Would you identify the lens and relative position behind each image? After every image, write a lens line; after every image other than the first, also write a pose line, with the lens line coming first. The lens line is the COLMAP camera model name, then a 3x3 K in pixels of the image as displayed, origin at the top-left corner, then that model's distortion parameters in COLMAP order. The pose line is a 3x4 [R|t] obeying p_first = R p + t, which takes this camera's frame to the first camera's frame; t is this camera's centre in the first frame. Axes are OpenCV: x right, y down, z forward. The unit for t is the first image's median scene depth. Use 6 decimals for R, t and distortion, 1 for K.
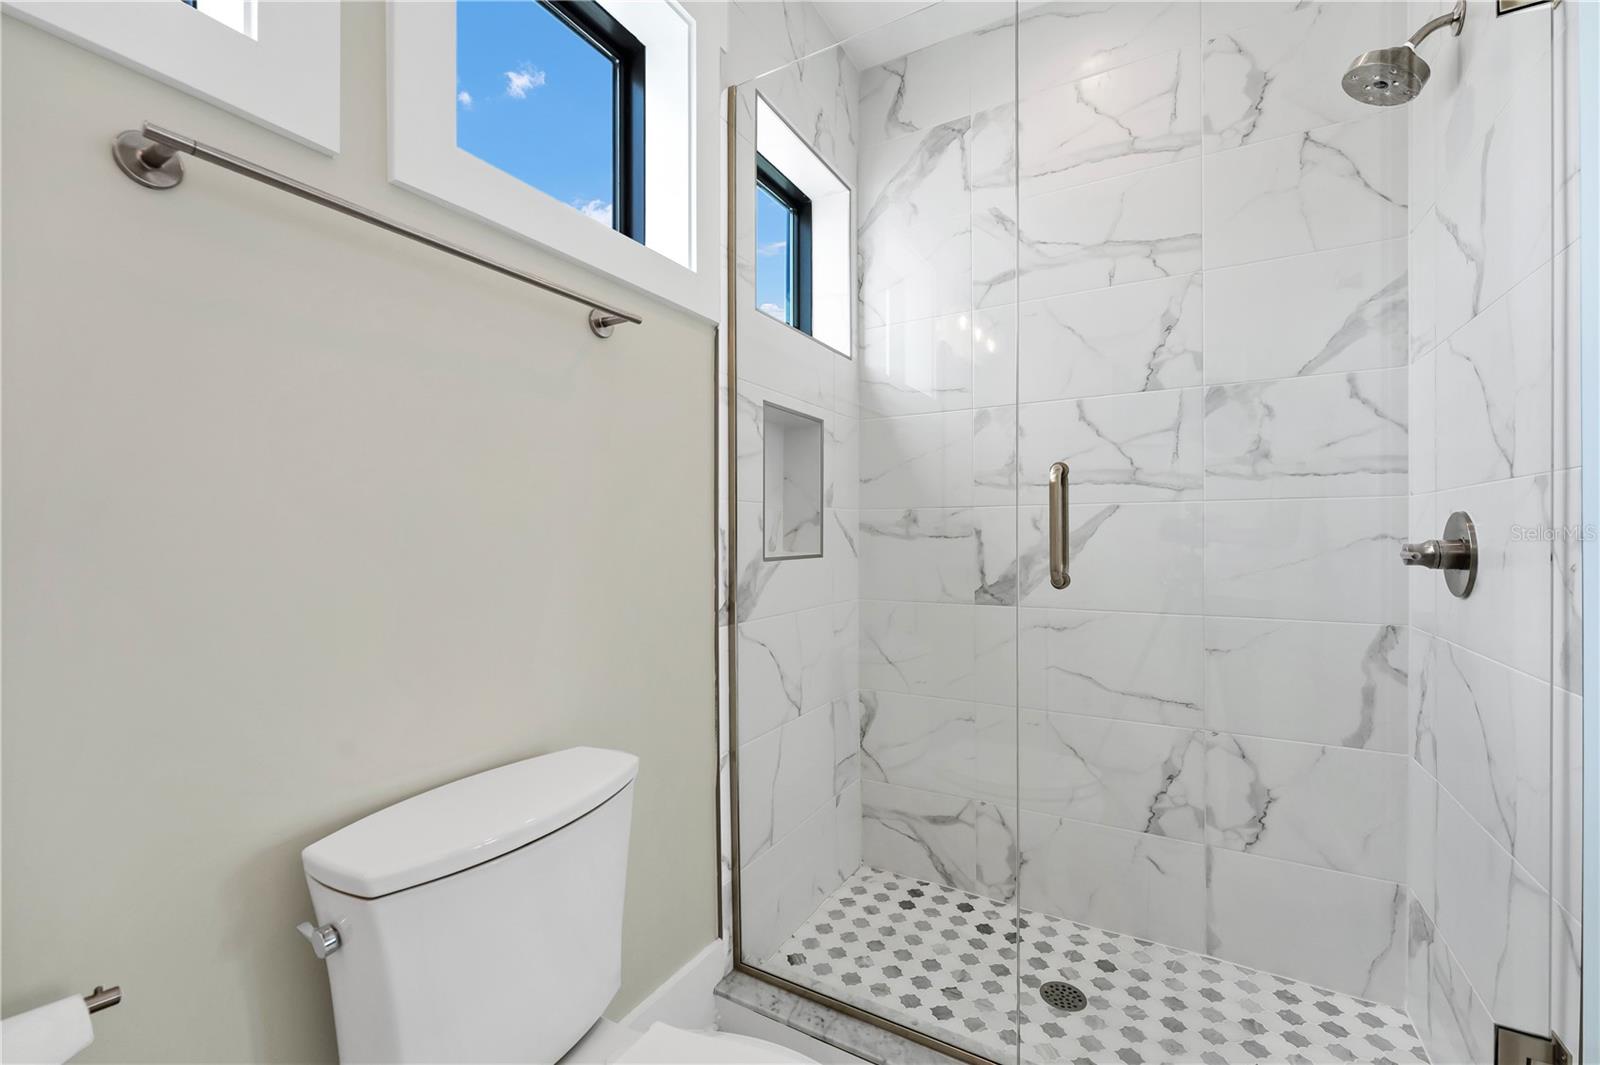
lens RADIAL K [[655.7, 0, 799.0], [0, 655.7, 536.6], [0, 0, 1]] dist [0.001222, -0.000086]
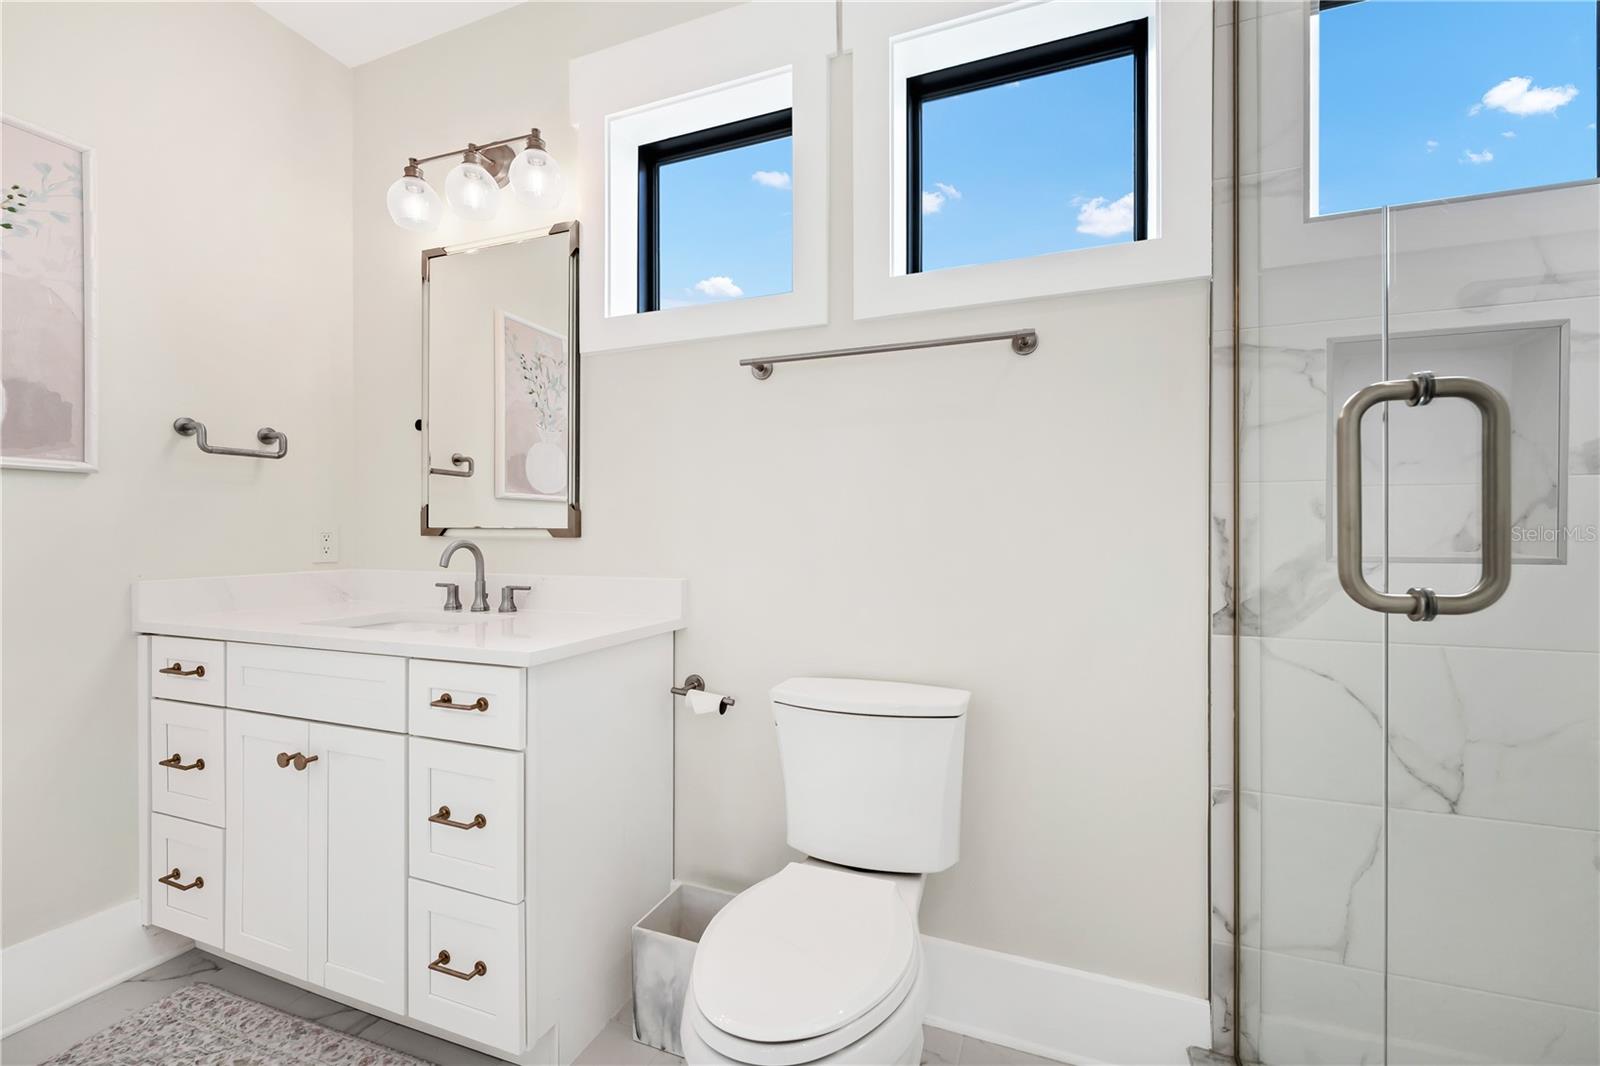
lens RADIAL K [[655.7, 0, 801.2], [0, 655.7, 528.4], [0, 0, 1]] dist [0.001222, -0.000086]
pose [[0.142834, 0.005455, -0.989732, 0.599778], [-0.006073, 0.999971, 0.004635, 0.001344], [0.989728, 0.005349, 0.142863, 0.331225]]
